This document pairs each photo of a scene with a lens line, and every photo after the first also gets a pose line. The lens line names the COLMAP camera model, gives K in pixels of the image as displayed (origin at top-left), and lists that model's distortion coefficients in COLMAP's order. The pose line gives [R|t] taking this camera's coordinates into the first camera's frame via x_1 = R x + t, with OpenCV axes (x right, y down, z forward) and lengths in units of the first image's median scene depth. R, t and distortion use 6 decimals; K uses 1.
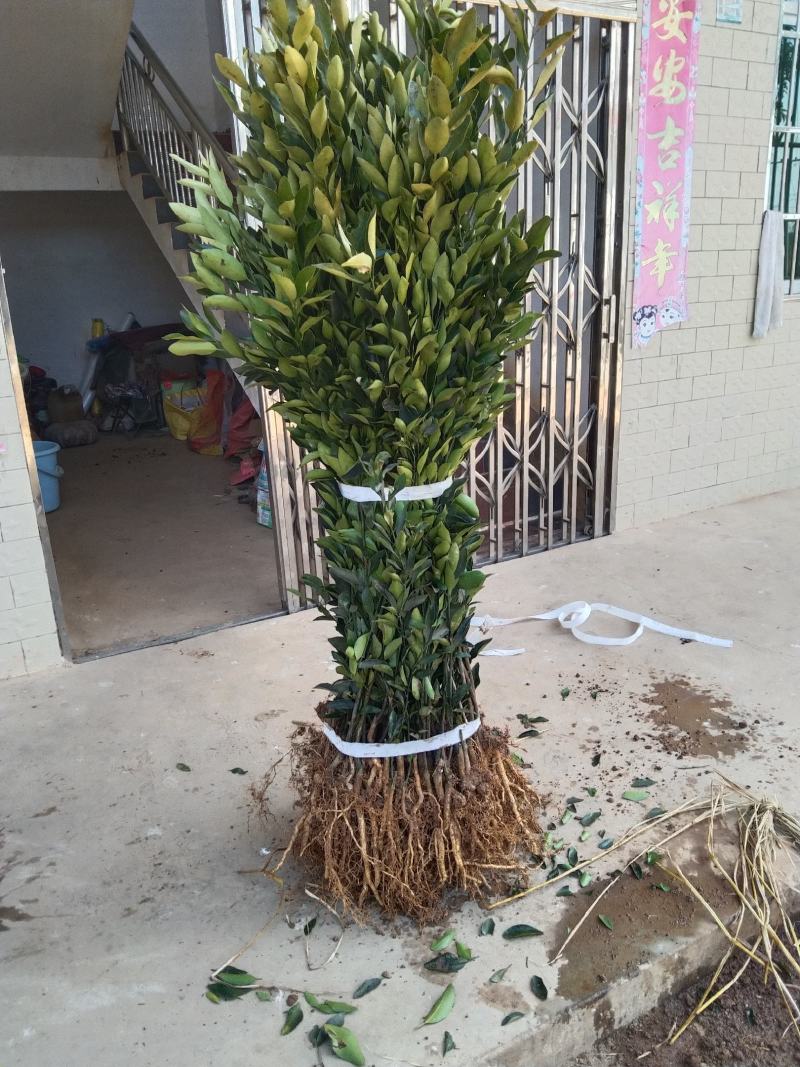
lens RADIAL K [[811.8, 0, 400.0], [0, 811.8, 533.5], [0, 0, 1]] dist [0.046809, -0.159172]
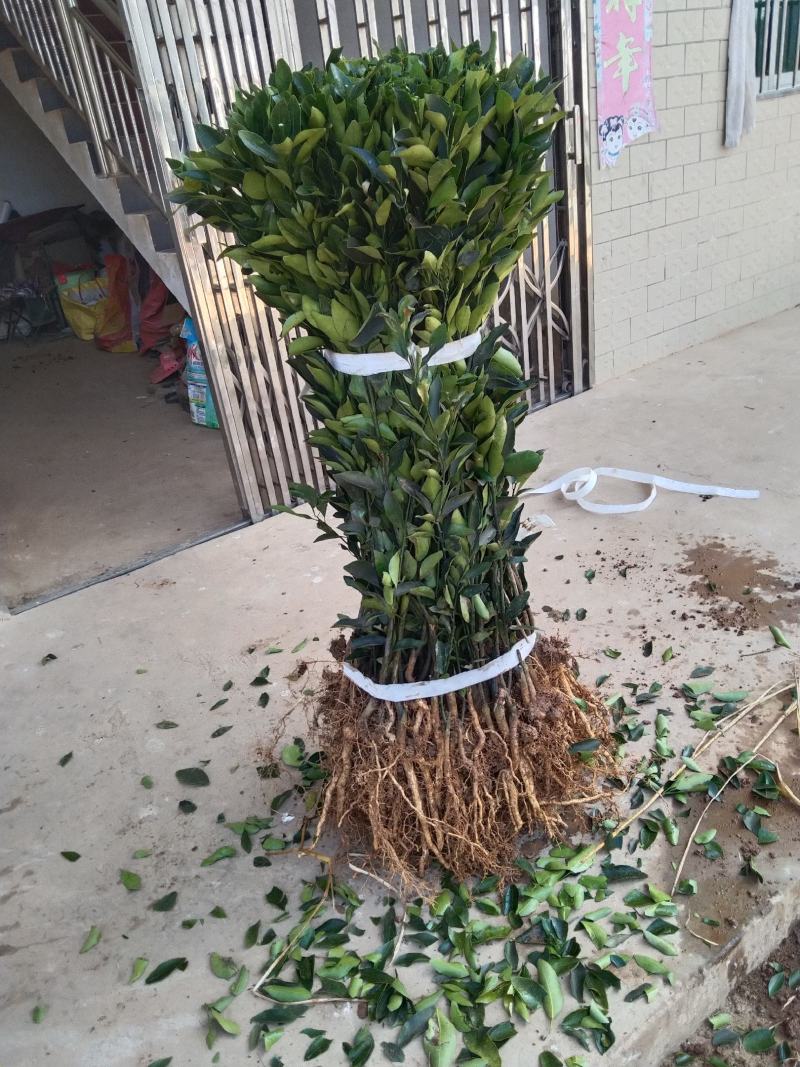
lens RADIAL K [[826.8, 0, 400.0], [0, 826.8, 533.5], [0, 0, 1]] dist [0.026291, -0.083262]
pose [[0.989395, -0.129132, 0.066508, -0.059012], [0.118149, 0.981805, 0.148660, -0.004625], [-0.084494, -0.139225, 0.986649, 0.161223]]
